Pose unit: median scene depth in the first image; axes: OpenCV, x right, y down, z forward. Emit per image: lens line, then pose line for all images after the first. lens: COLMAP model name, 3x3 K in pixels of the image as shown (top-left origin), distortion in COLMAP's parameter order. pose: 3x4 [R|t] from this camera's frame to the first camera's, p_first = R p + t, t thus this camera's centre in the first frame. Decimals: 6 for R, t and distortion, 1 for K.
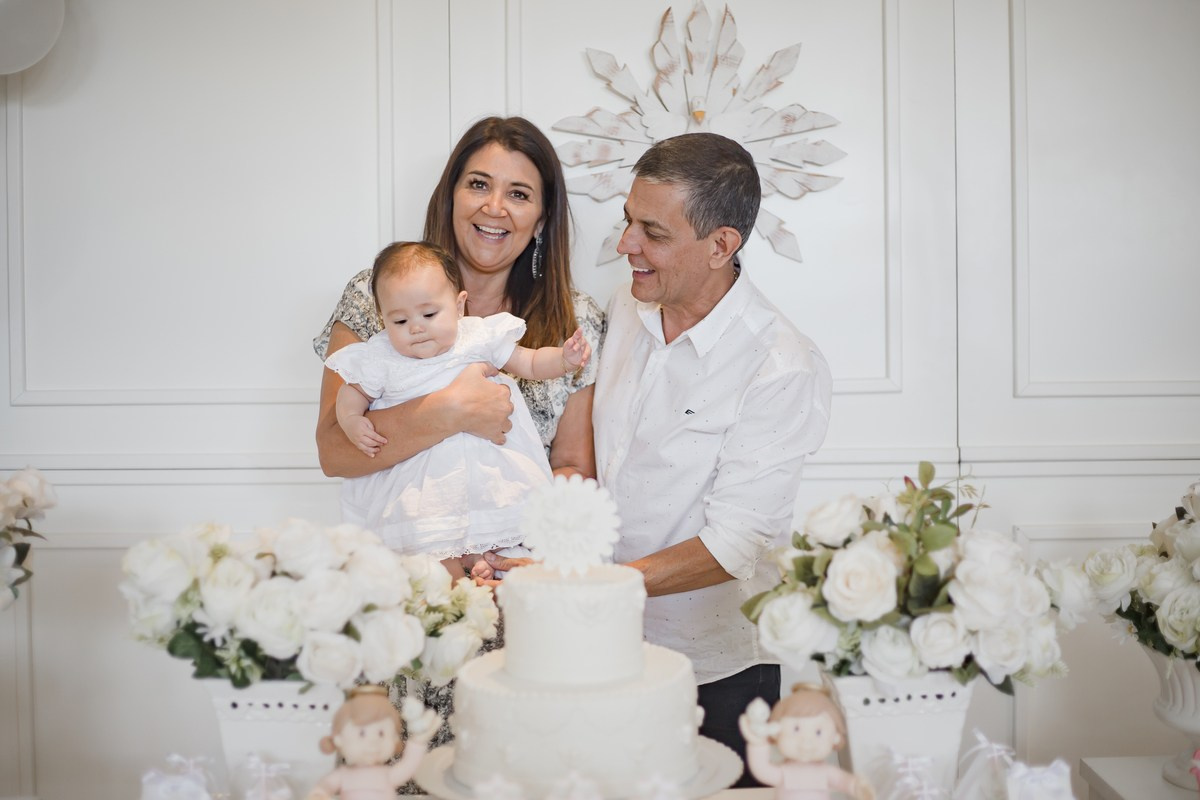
lens RADIAL K [[1727.4, 0, 600.0], [0, 1727.4, 400.0], [0, 0, 1]] dist [-0.096642, -0.081977]
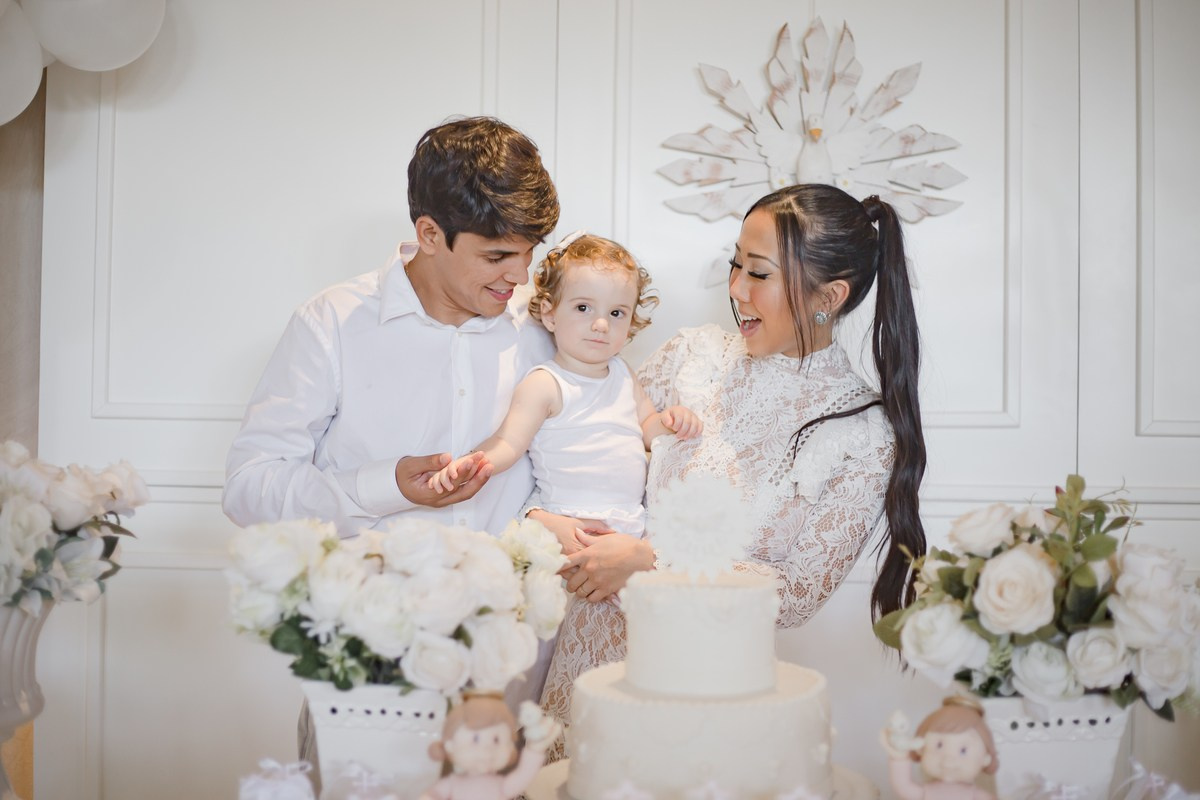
lens RADIAL K [[1727.4, 0, 600.0], [0, 1727.4, 400.0], [0, 0, 1]] dist [-0.096642, -0.081977]
pose [[0.999150, 0.024840, -0.032893, -0.042179], [-0.026389, 0.998521, -0.047533, 0.049975], [0.031664, 0.048361, 0.998328, 0.063175]]
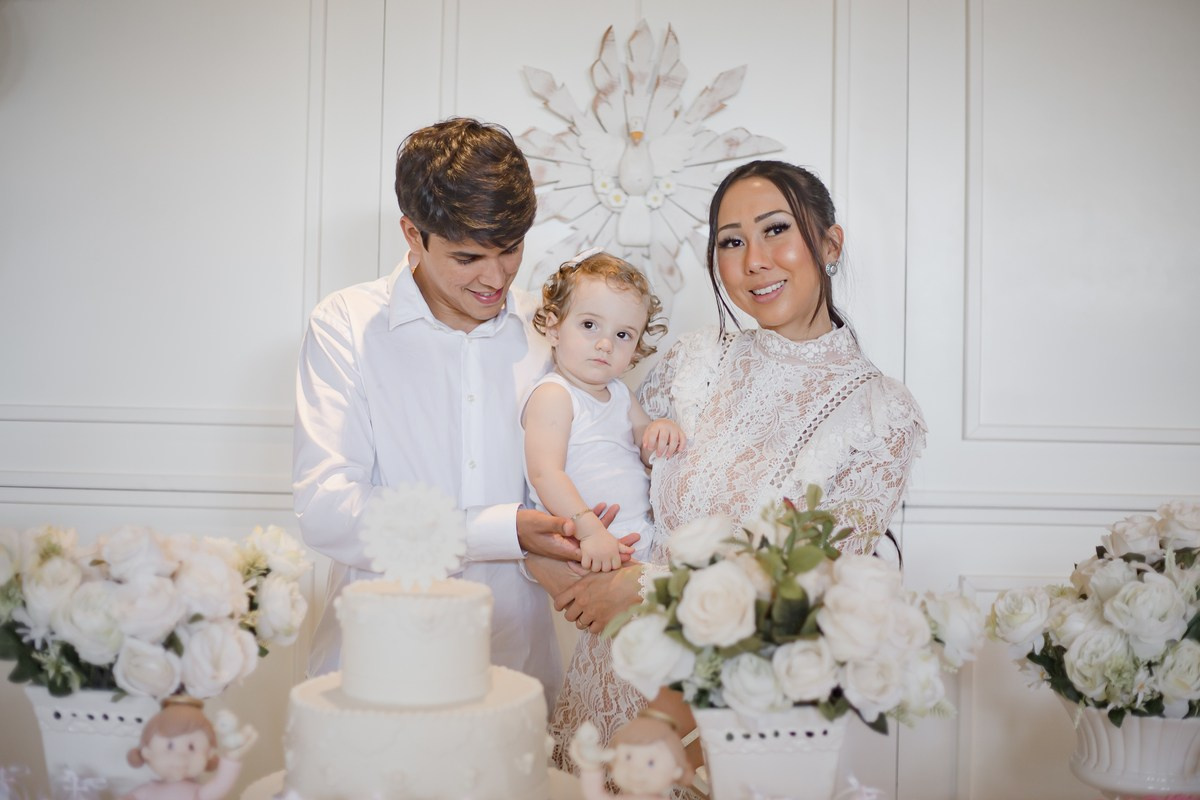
lens RADIAL K [[1727.4, 0, 600.0], [0, 1727.4, 400.0], [0, 0, 1]] dist [-0.096642, -0.081977]
pose [[0.999094, 0.027882, -0.032152, 0.110140], [-0.029252, 0.998647, -0.042989, 0.036519], [0.030910, 0.043890, 0.998558, 0.066847]]
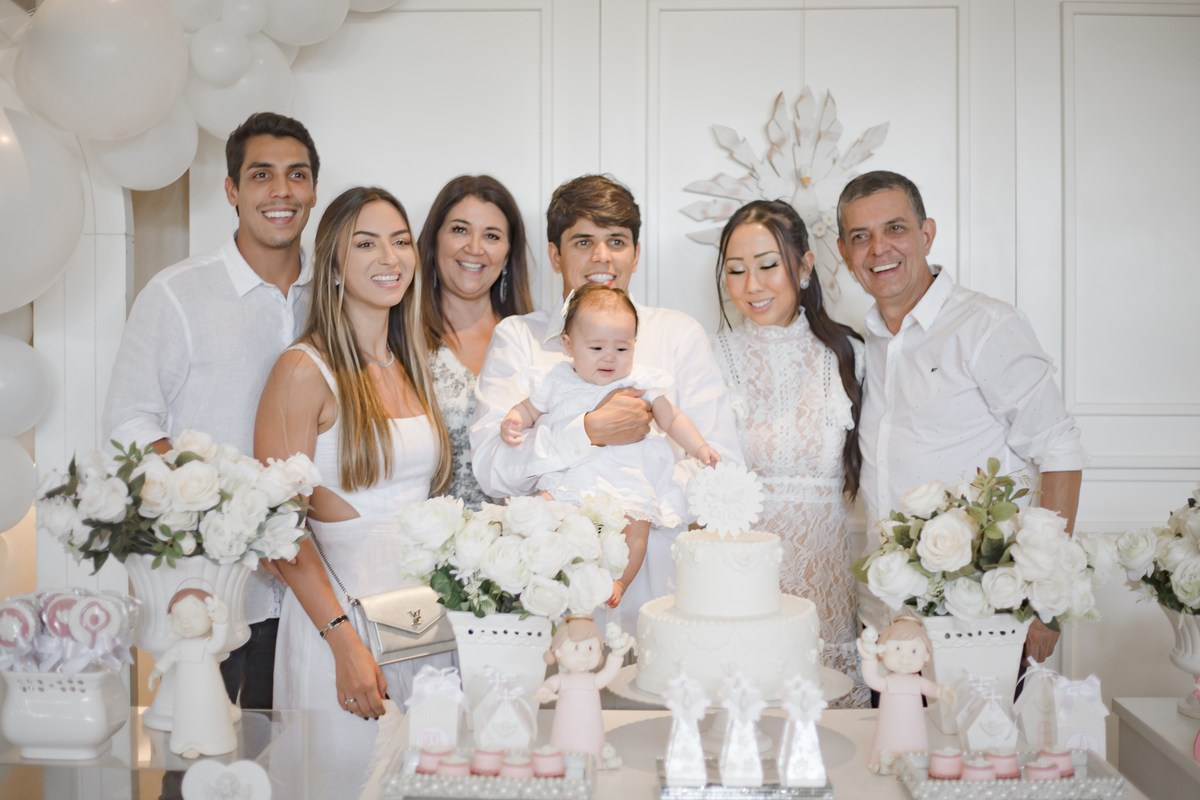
lens RADIAL K [[1716.8, 0, 600.0], [0, 1716.8, 400.0], [0, 0, 1]] dist [-0.098640, -0.015854]
pose [[0.999451, 0.012911, -0.030524, -0.075066], [-0.013437, 0.999764, -0.017088, 0.019707], [0.030296, 0.017489, 0.999388, -0.327690]]
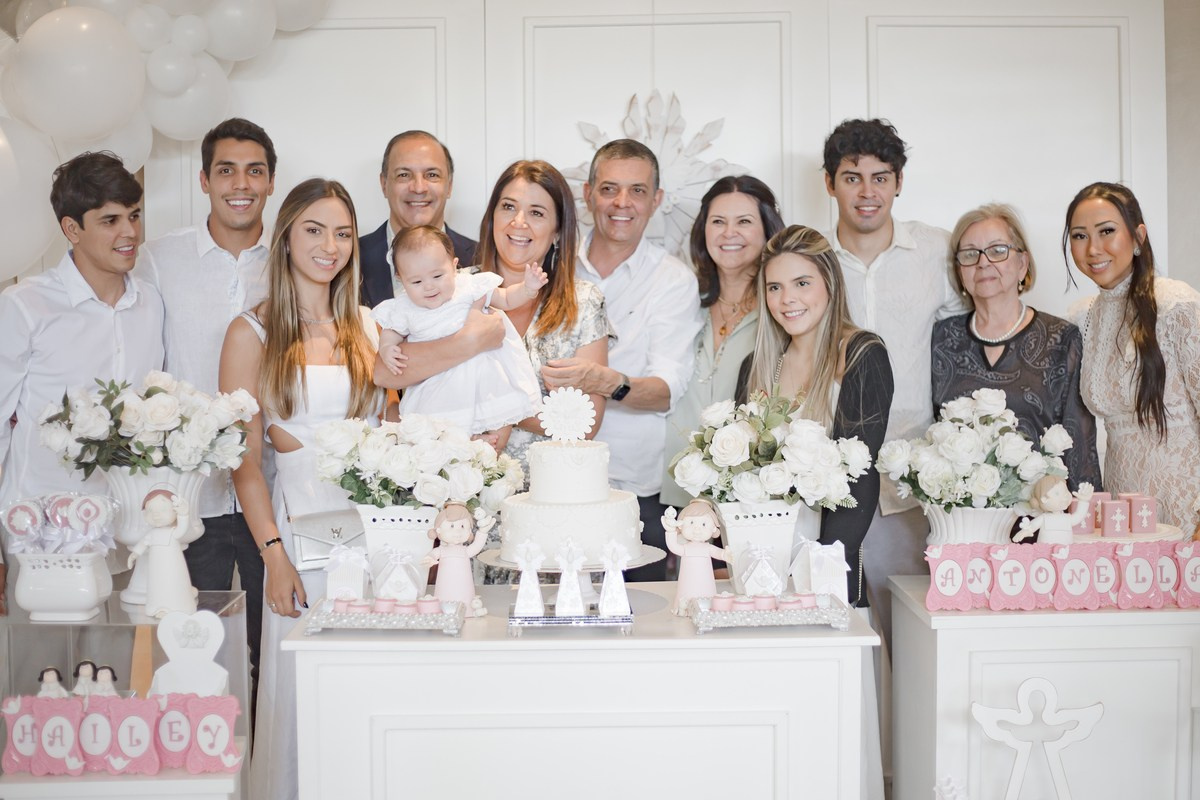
lens RADIAL K [[1770.8, 0, 600.0], [0, 1770.8, 400.0], [0, 0, 1]] dist [-0.102230, -0.018203]
pose [[1.000000, -0.000163, -0.000300, 0.016510], [0.000161, 0.999989, -0.004780, 0.064815], [0.000301, 0.004780, 0.999989, -0.797337]]
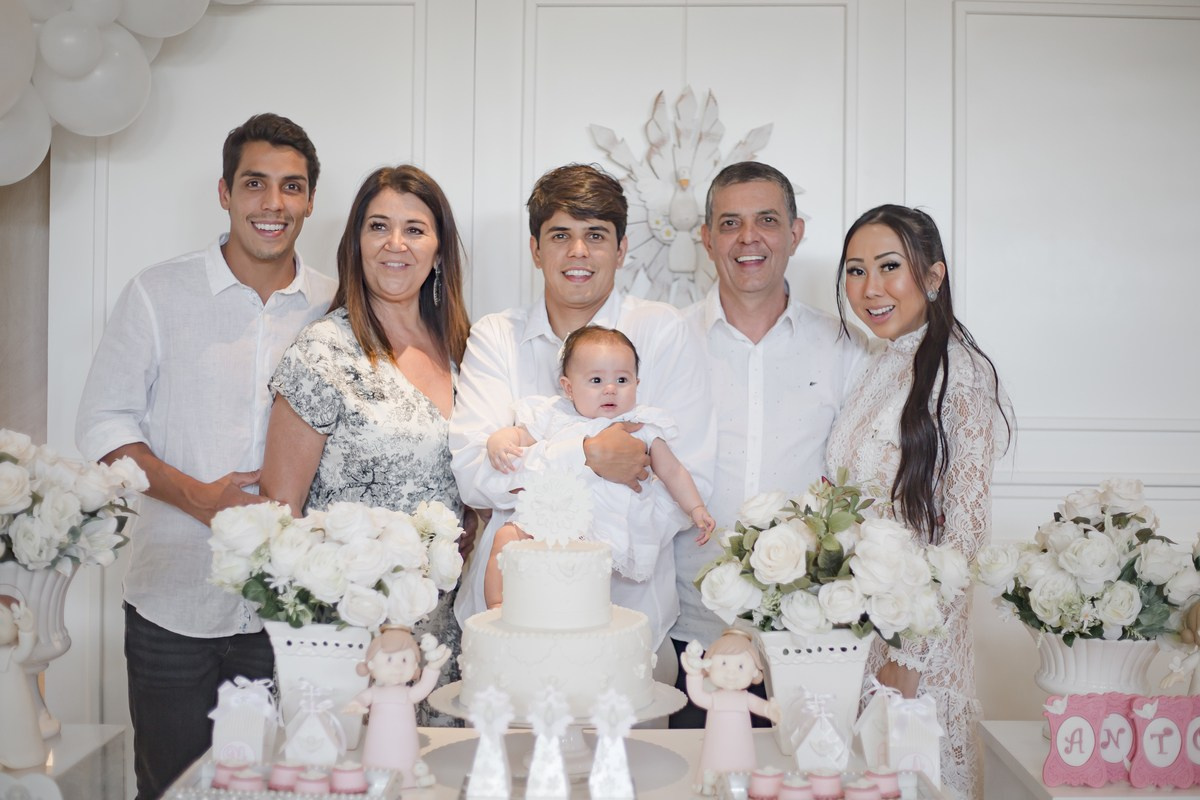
lens RADIAL K [[1770.8, 0, 600.0], [0, 1770.8, 400.0], [0, 0, 1]] dist [-0.102230, -0.018203]
pose [[0.999623, 0.021413, -0.017166, 0.036308], [-0.021932, 0.999290, -0.030646, 0.032557], [0.016497, 0.031011, 0.999383, -0.311575]]
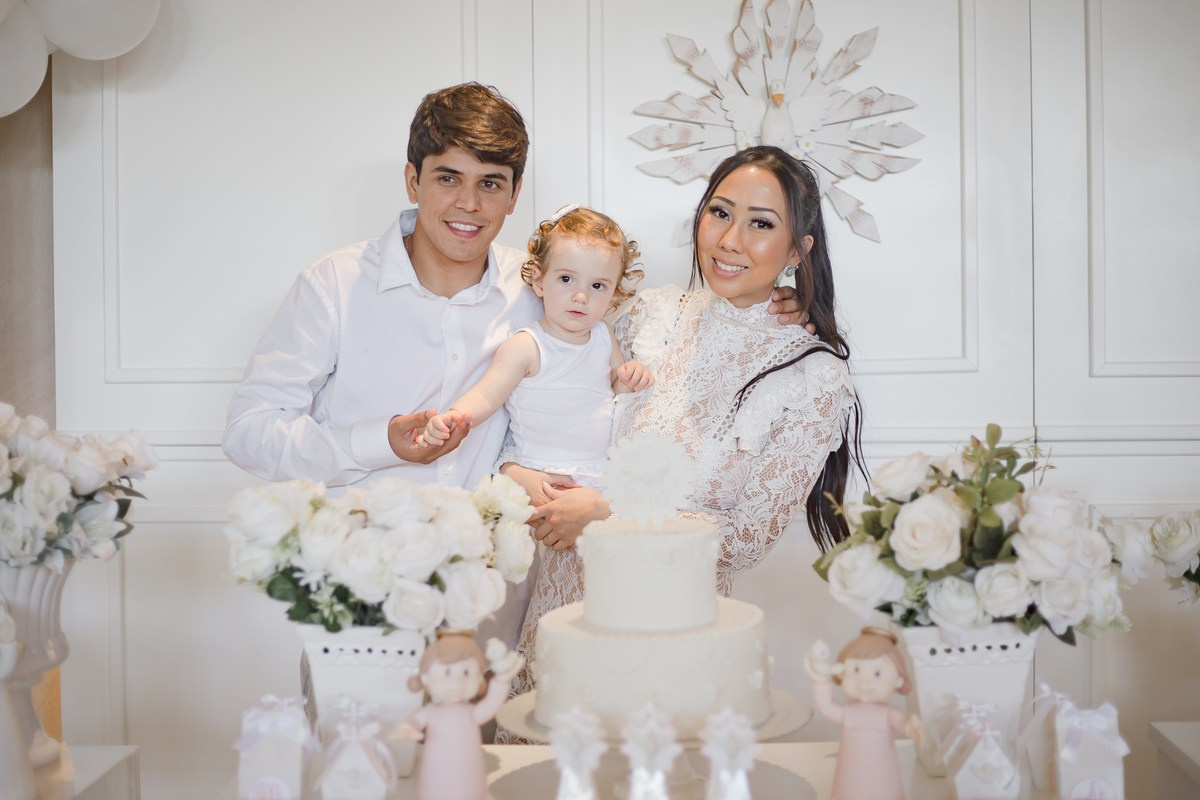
lens RADIAL K [[1770.8, 0, 600.0], [0, 1770.8, 400.0], [0, 0, 1]] dist [-0.102230, -0.018203]
pose [[0.998777, 0.002610, -0.049372, 0.006827], [-0.002995, 0.999966, -0.007735, 0.032881], [0.049350, 0.007873, 0.998751, -0.070082]]
